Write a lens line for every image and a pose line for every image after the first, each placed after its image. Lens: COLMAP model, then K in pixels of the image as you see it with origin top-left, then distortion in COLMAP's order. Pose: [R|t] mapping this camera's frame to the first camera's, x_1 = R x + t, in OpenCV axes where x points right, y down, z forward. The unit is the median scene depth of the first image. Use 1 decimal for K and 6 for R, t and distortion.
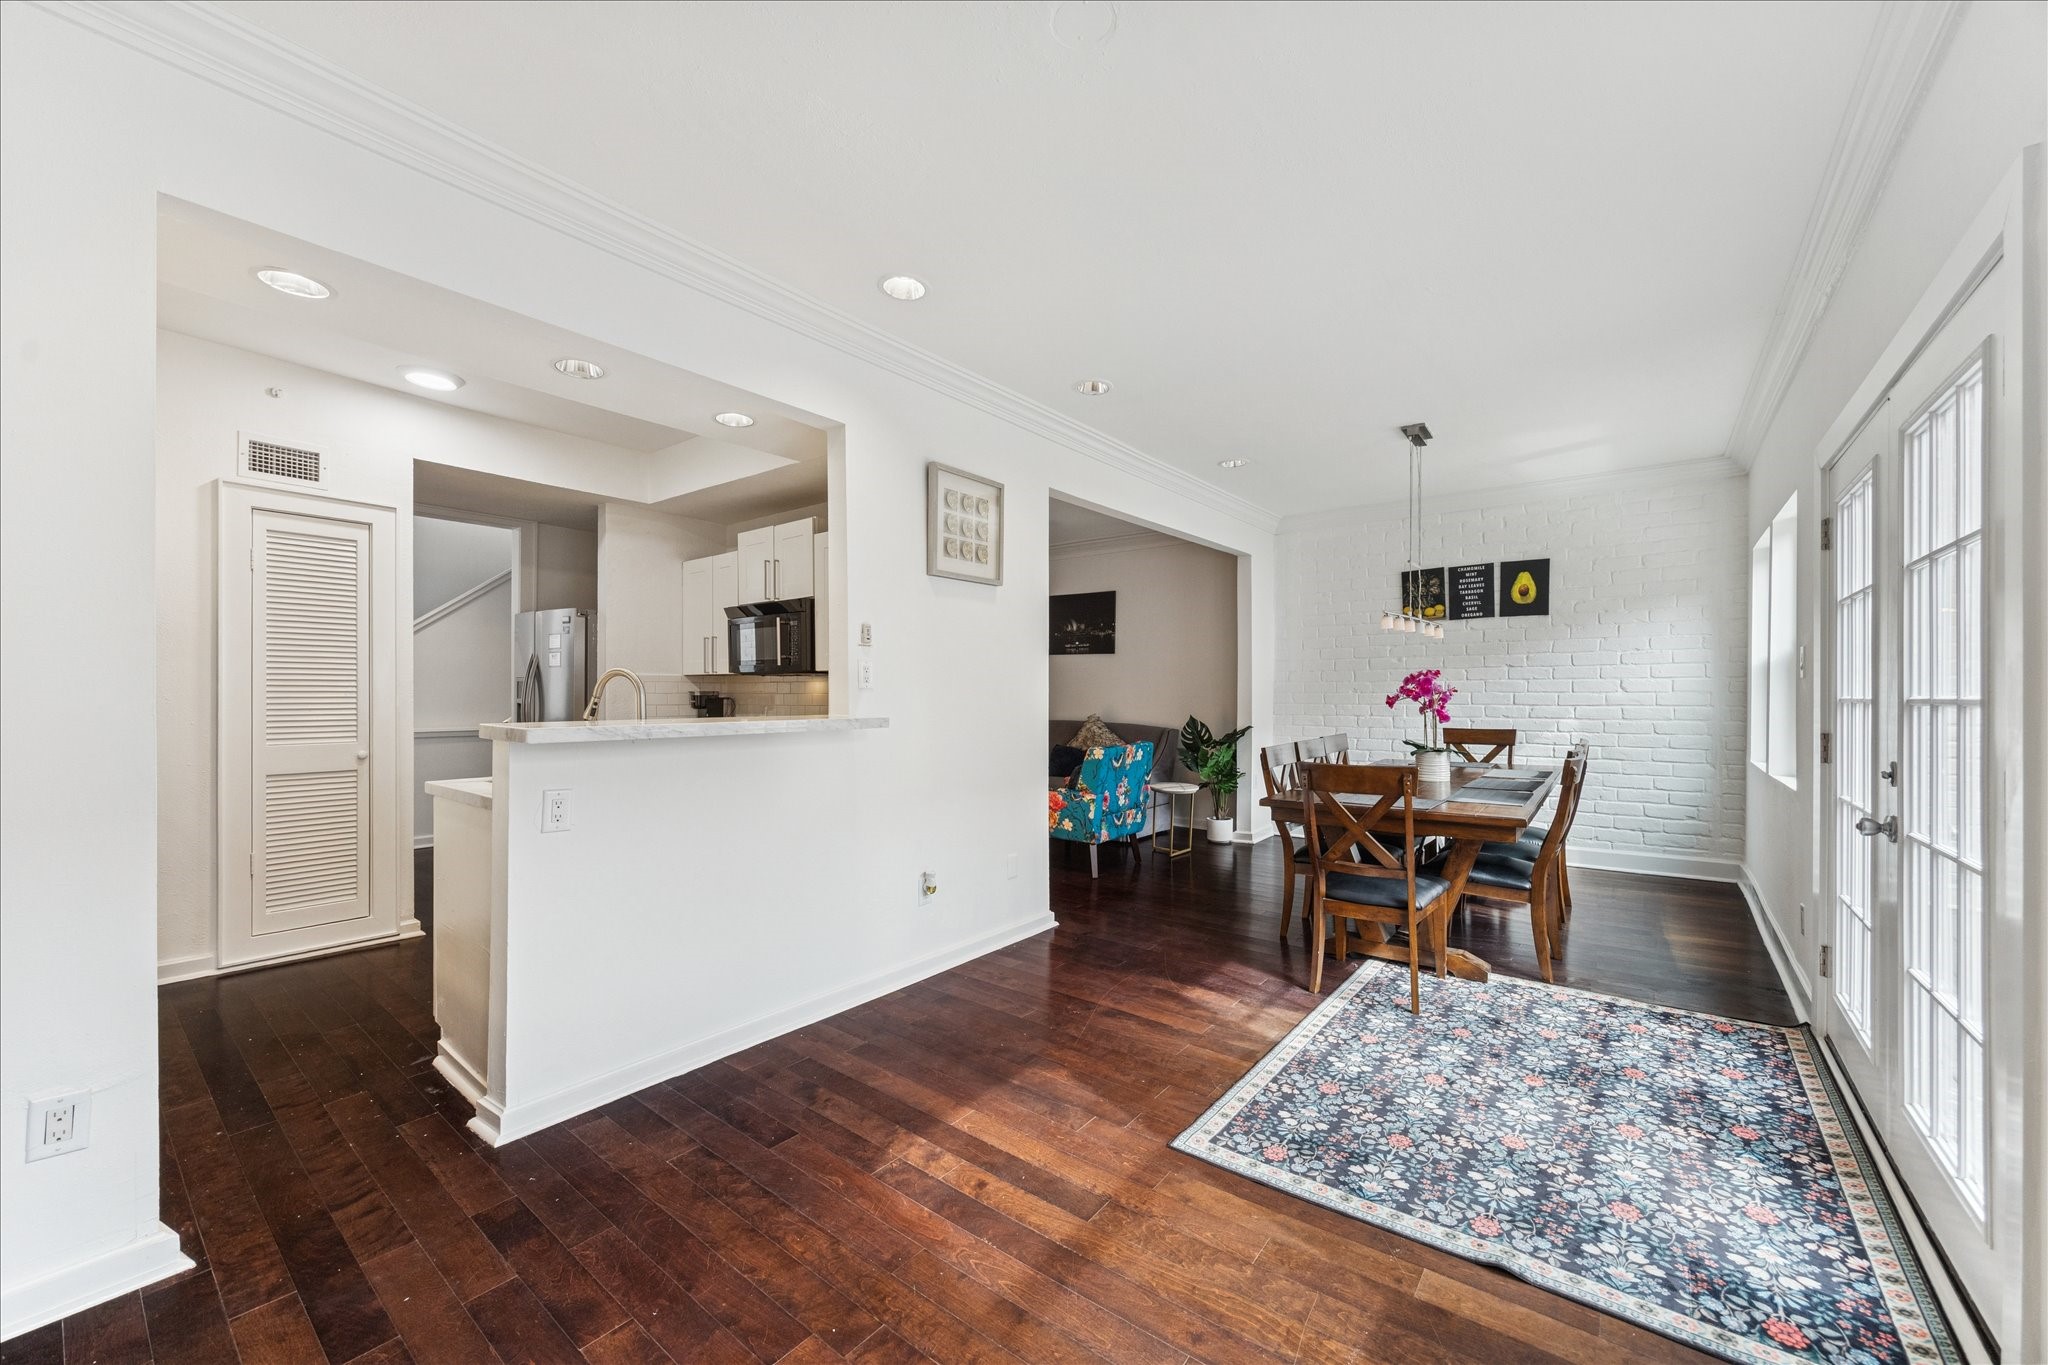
lens RADIAL K [[784.5, 0, 1024.0], [0, 784.5, 682.5], [0, 0, 1]] dist [-0.005349, 0.000409]
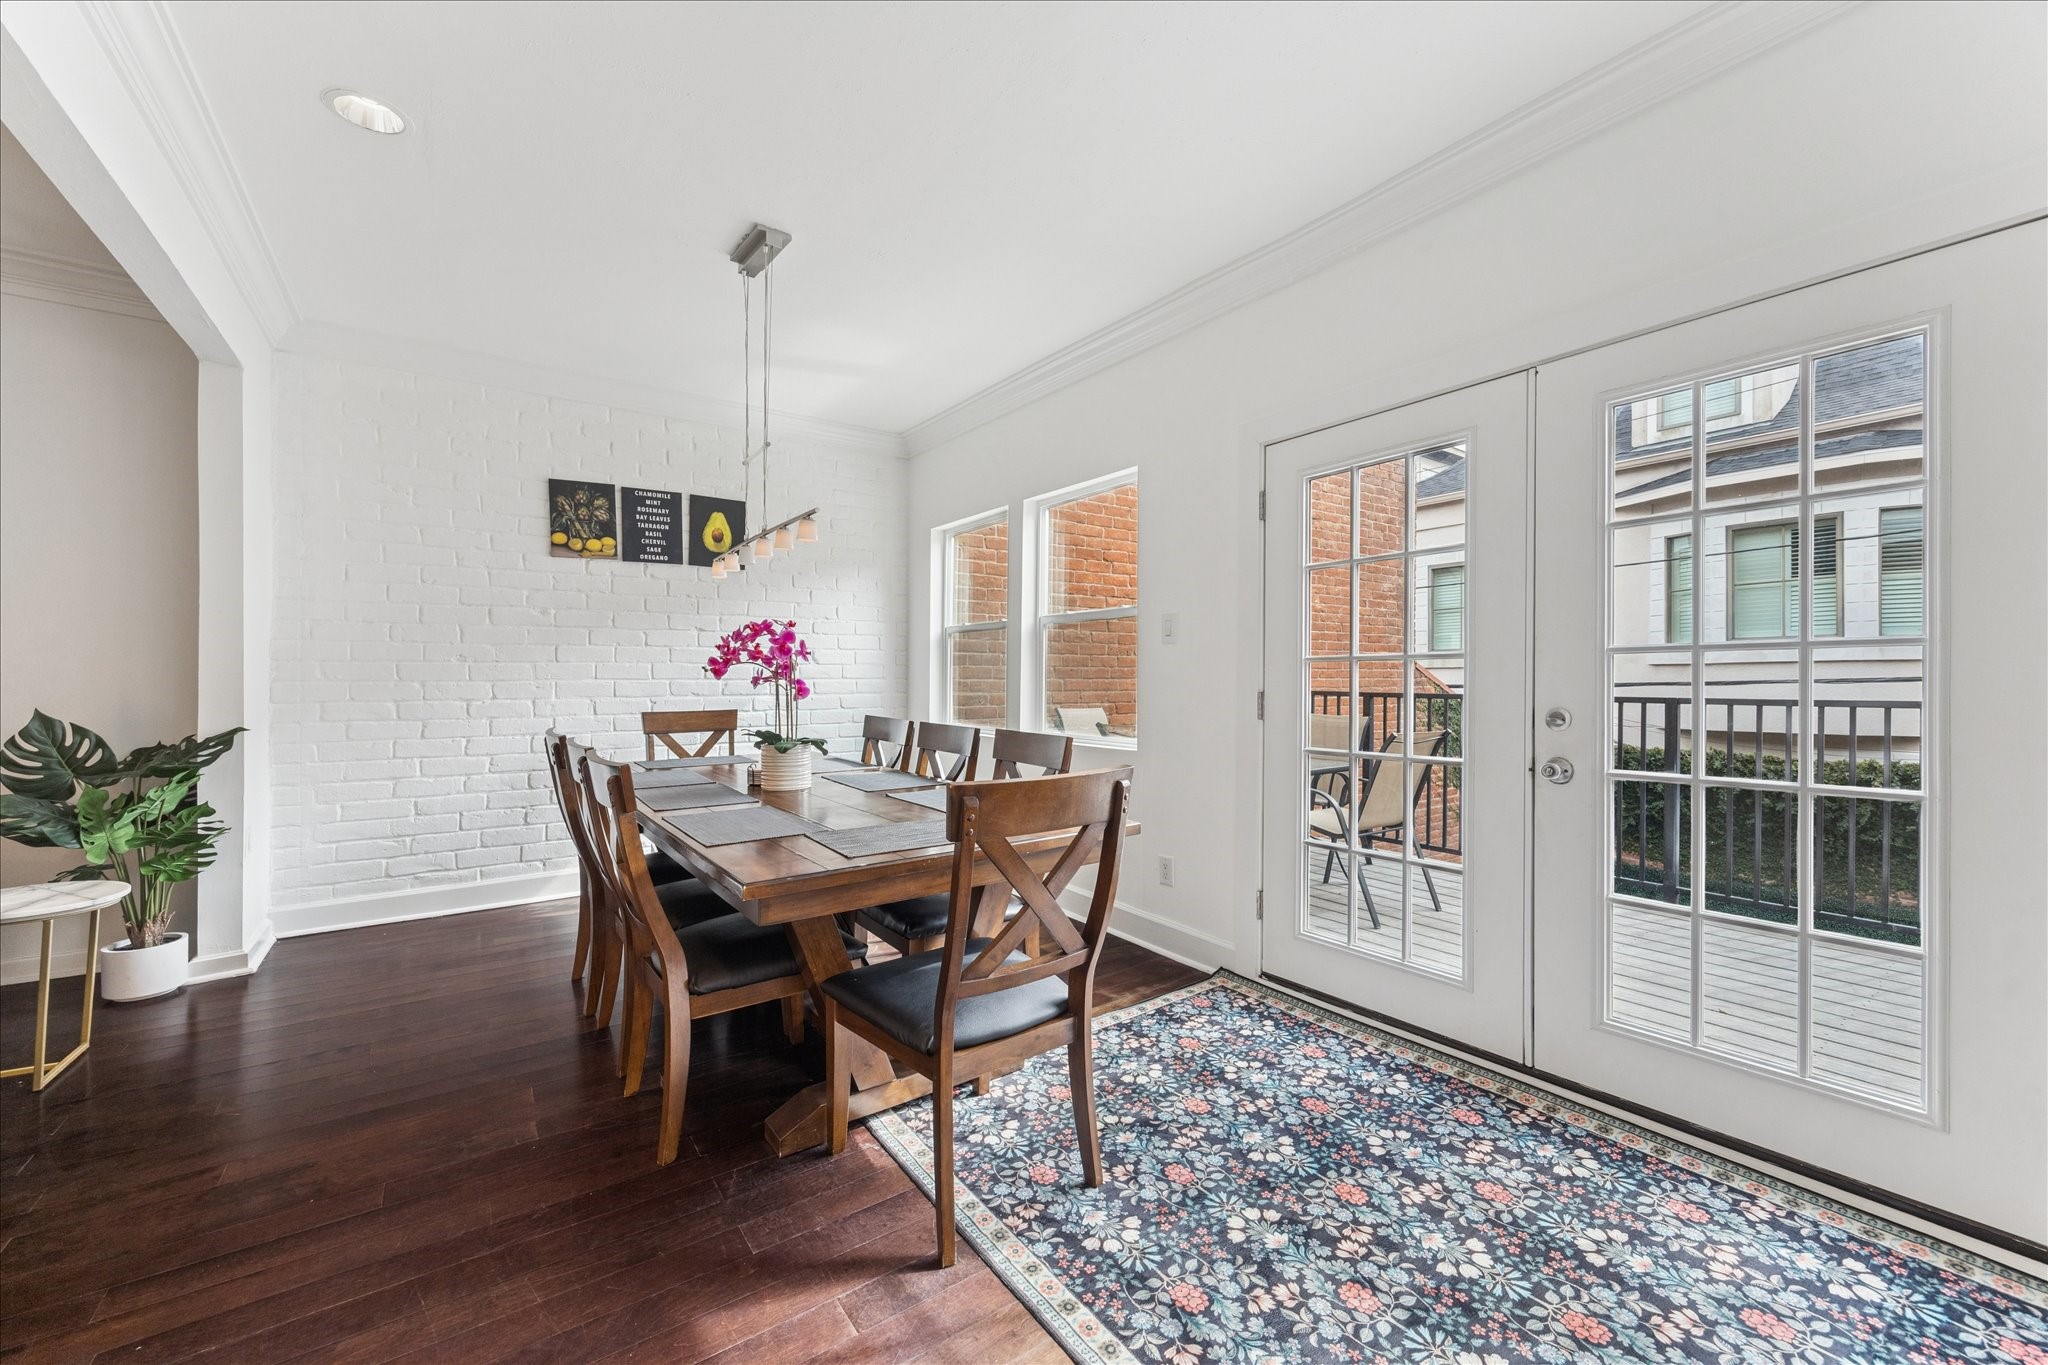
lens RADIAL K [[784.5, 0, 1024.0], [0, 784.5, 682.5], [0, 0, 1]] dist [-0.005349, 0.000409]
pose [[0.278909, -0.000030, 0.960317, -0.072818], [-0.008178, 0.999964, 0.002407, 0.051044], [-0.960283, -0.008525, 0.278899, 0.902249]]
